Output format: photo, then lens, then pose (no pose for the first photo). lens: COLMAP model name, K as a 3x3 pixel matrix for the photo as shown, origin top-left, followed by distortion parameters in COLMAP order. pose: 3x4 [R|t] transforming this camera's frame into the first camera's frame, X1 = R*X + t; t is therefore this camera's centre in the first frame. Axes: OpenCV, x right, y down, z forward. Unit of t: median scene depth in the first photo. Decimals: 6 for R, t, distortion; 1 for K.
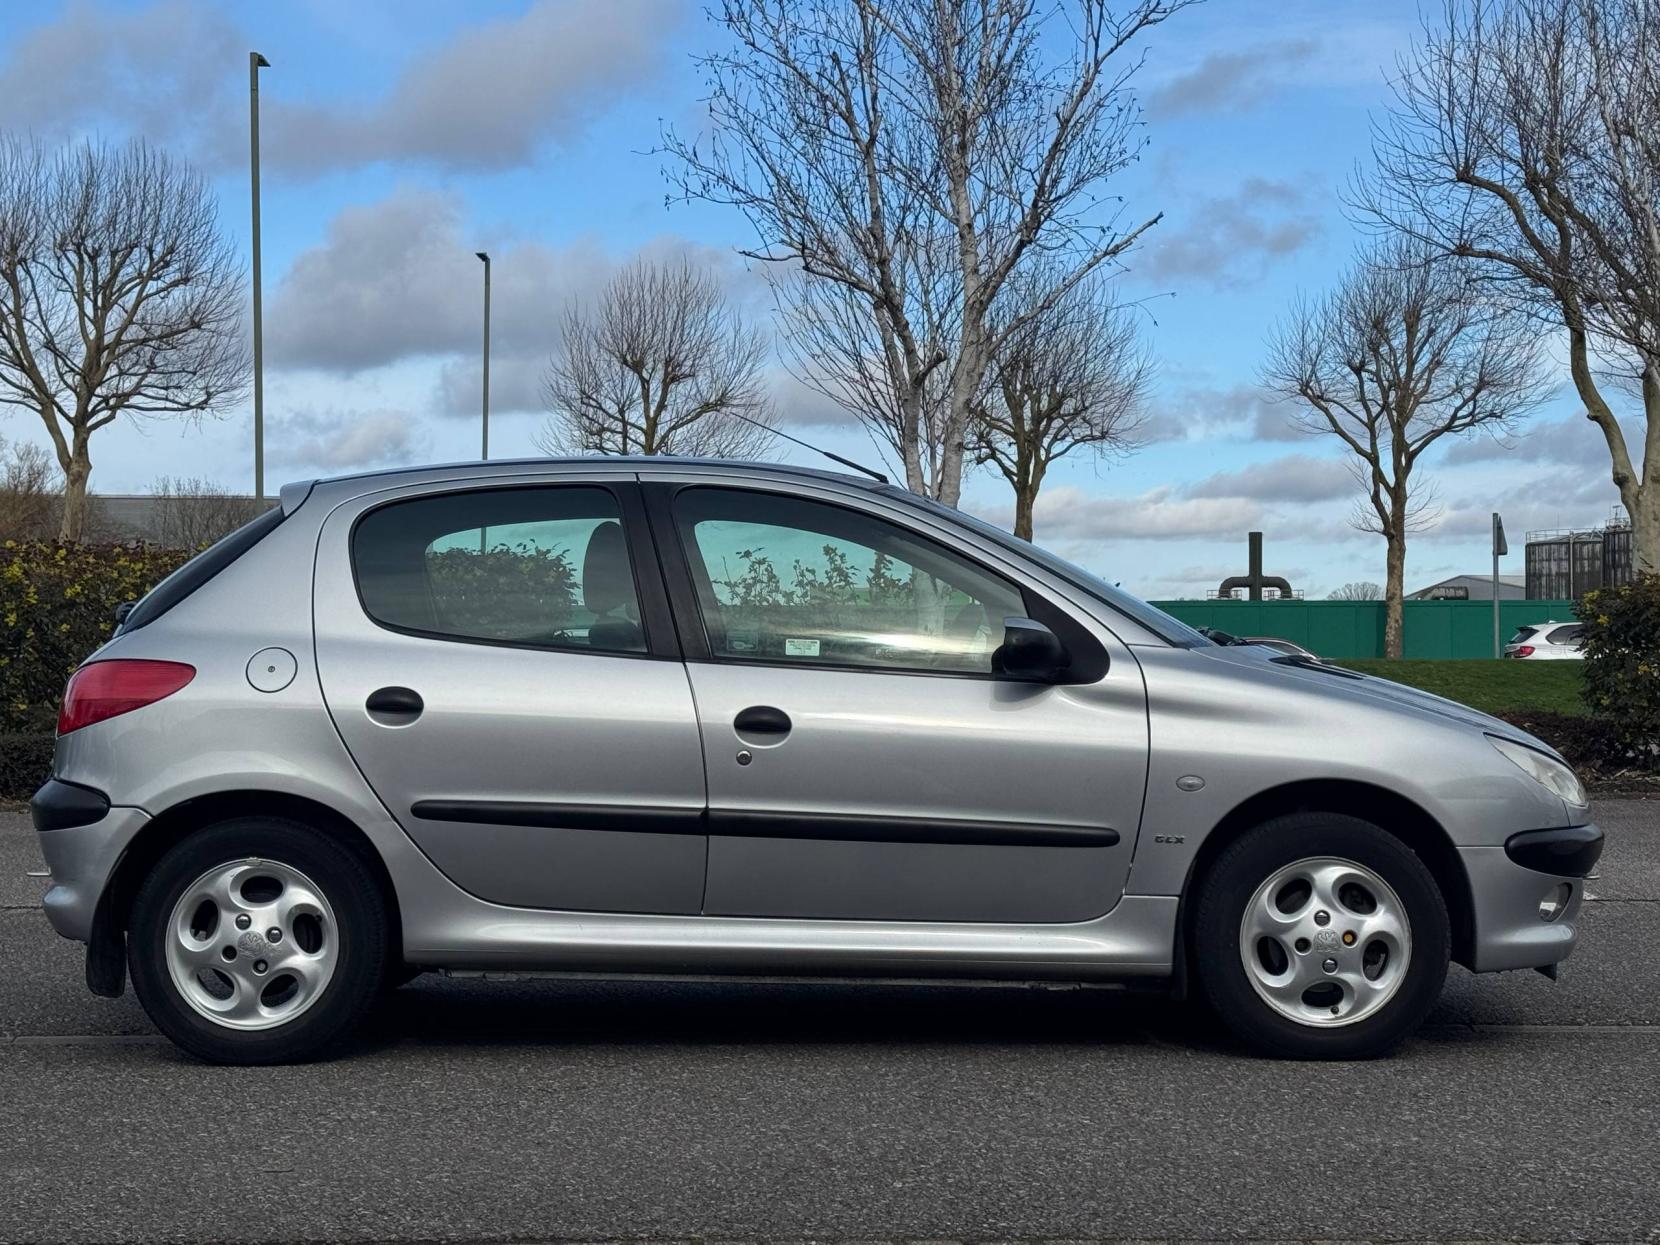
lens RADIAL K [[2813.2, 0, 823.7], [0, 2813.2, 653.0], [0, 0, 1]] dist [0.127455, 0.033001]
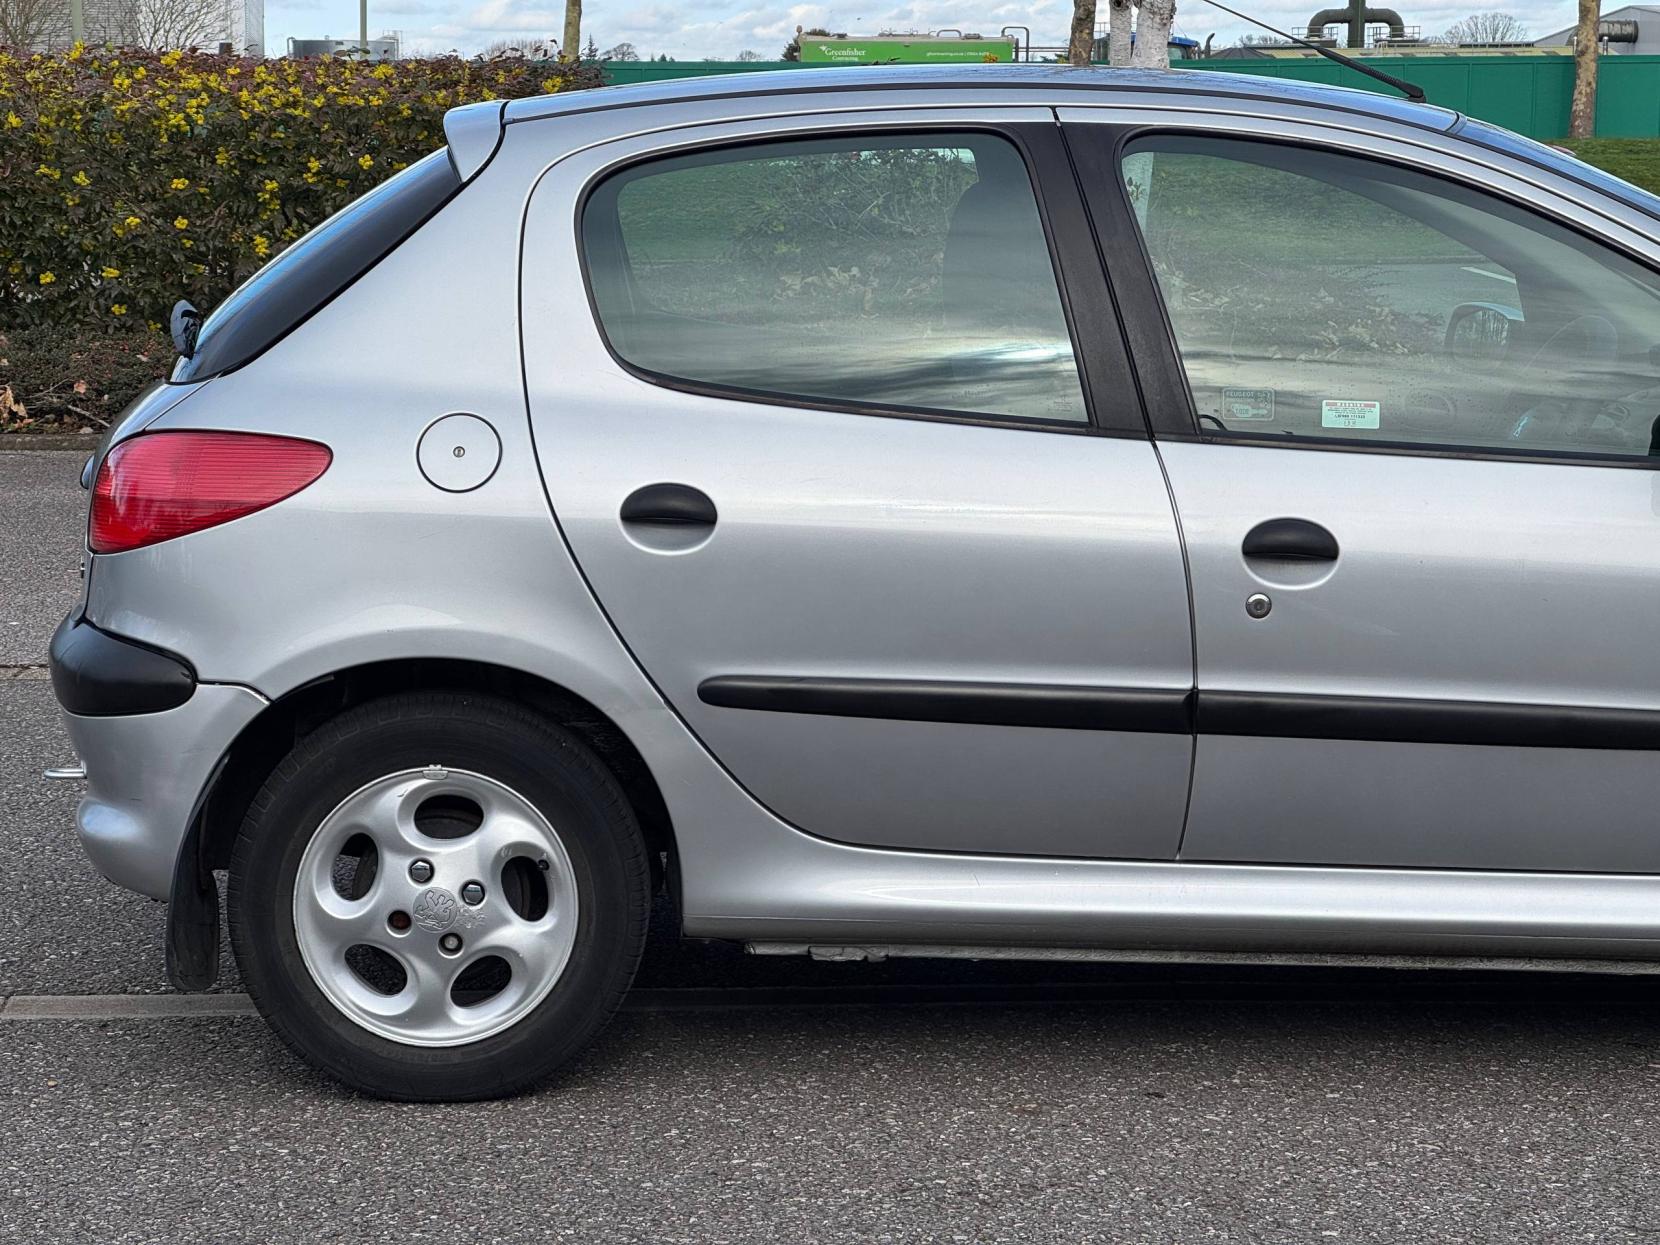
lens RADIAL K [[3634.0, 0, 812.2], [0, 3634.0, 624.3], [0, 0, 1]] dist [0.232070, 0.039588]
pose [[0.999952, 0.001265, 0.009757, -0.129066], [-0.002617, 0.990178, 0.139787, -0.065649], [-0.009484, -0.139805, 0.990134, 0.237132]]
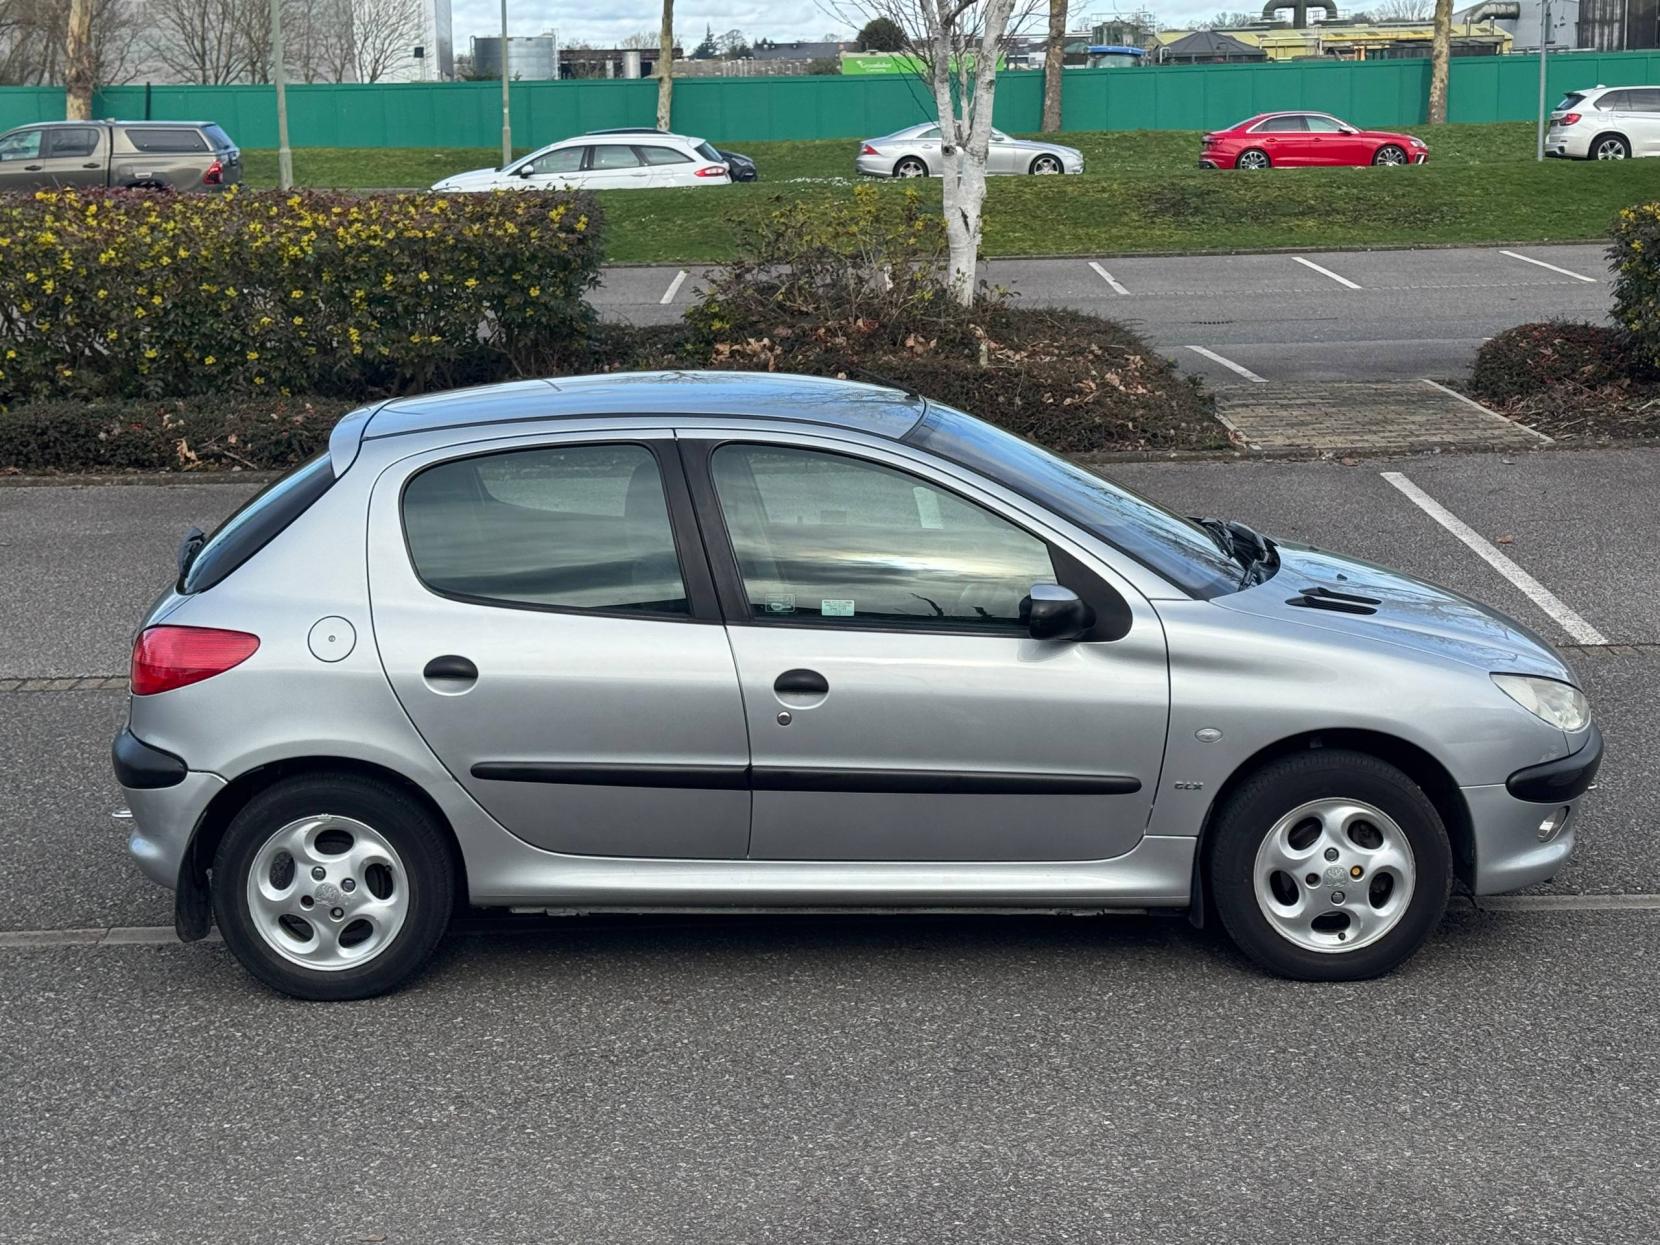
lens RADIAL K [[2809.9, 0, 838.5], [0, 2809.9, 658.0], [0, 0, 1]] dist [0.131230, -0.032652]
pose [[0.999831, -0.015940, -0.009210, 0.002015], [0.017467, 0.979443, 0.200962, -0.194397], [0.005817, -0.201089, 0.979556, -0.024997]]
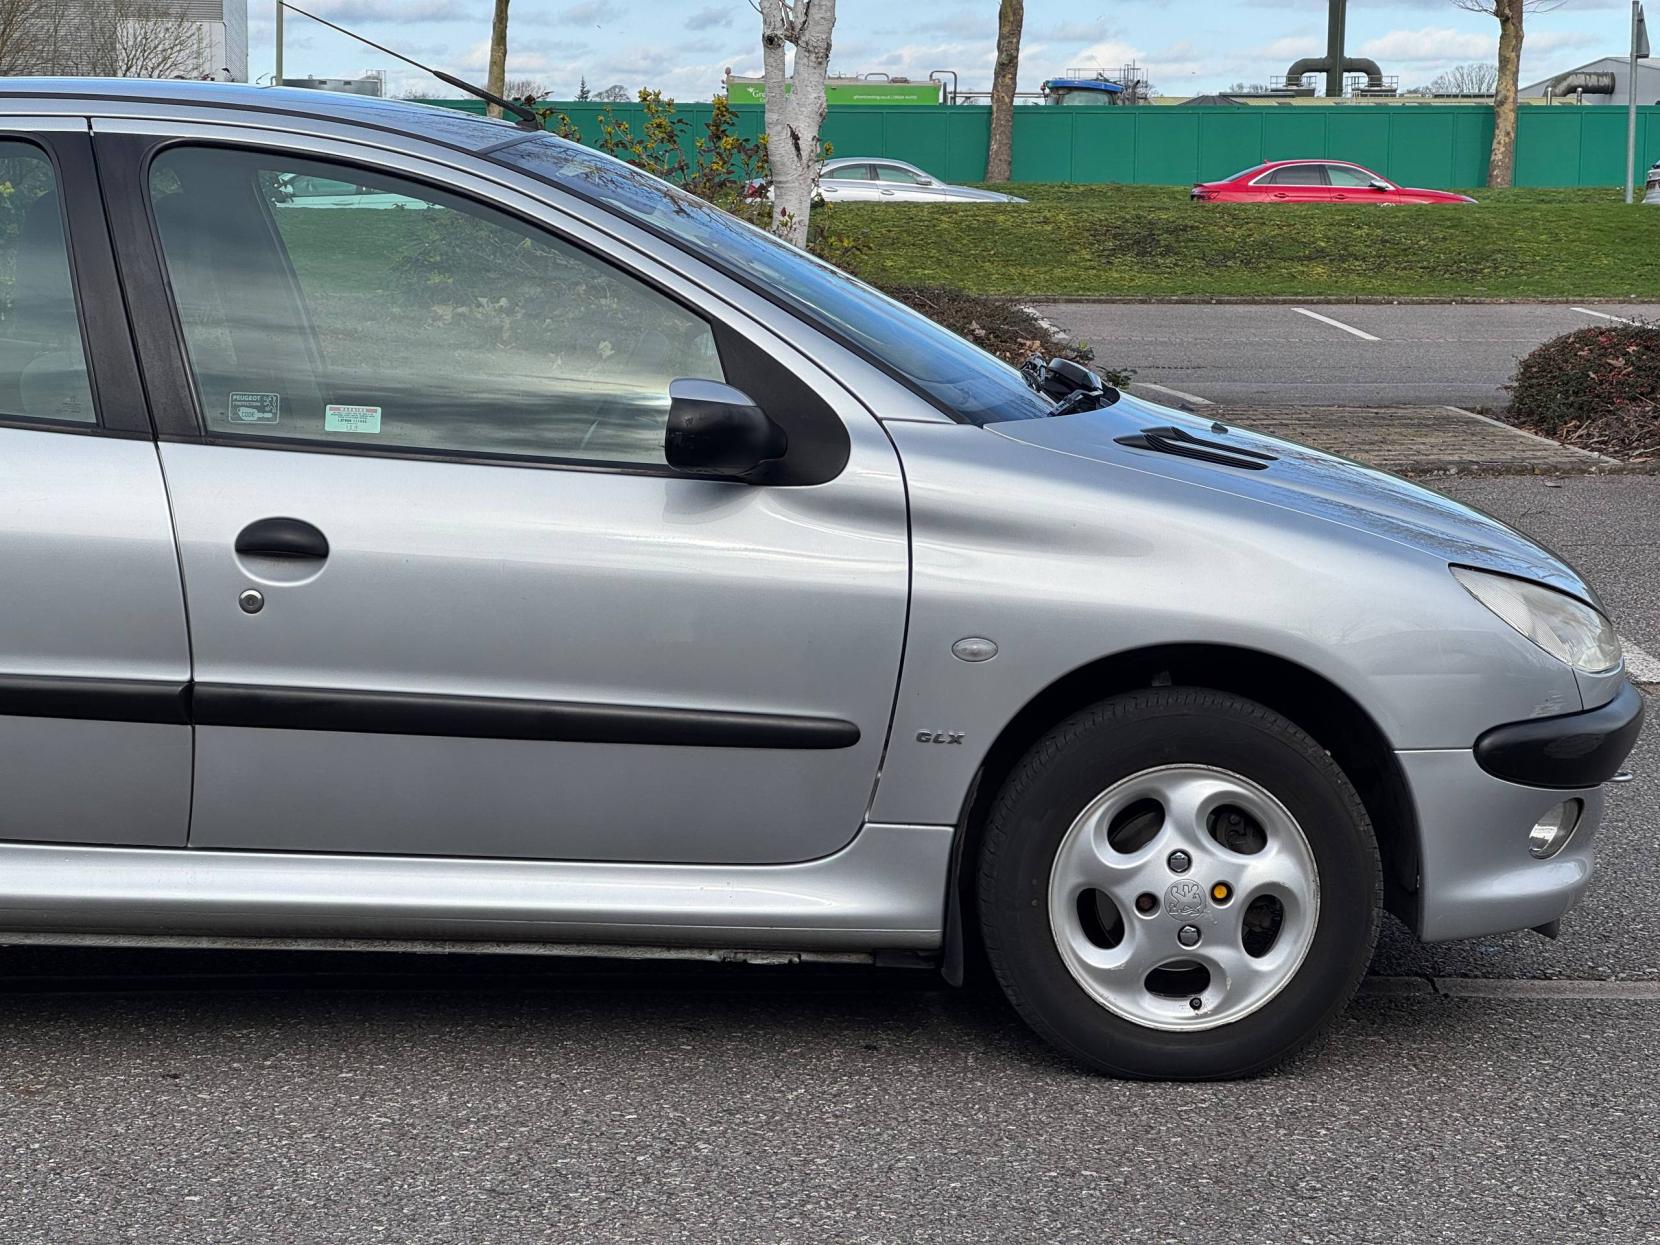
lens RADIAL K [[3634.0, 0, 812.2], [0, 3634.0, 624.3], [0, 0, 1]] dist [0.232070, 0.039588]
pose [[0.999869, 0.010112, 0.012657, 0.083702], [-0.011653, 0.991676, 0.128227, -0.061326], [-0.011255, -0.128358, 0.991664, 0.203208]]
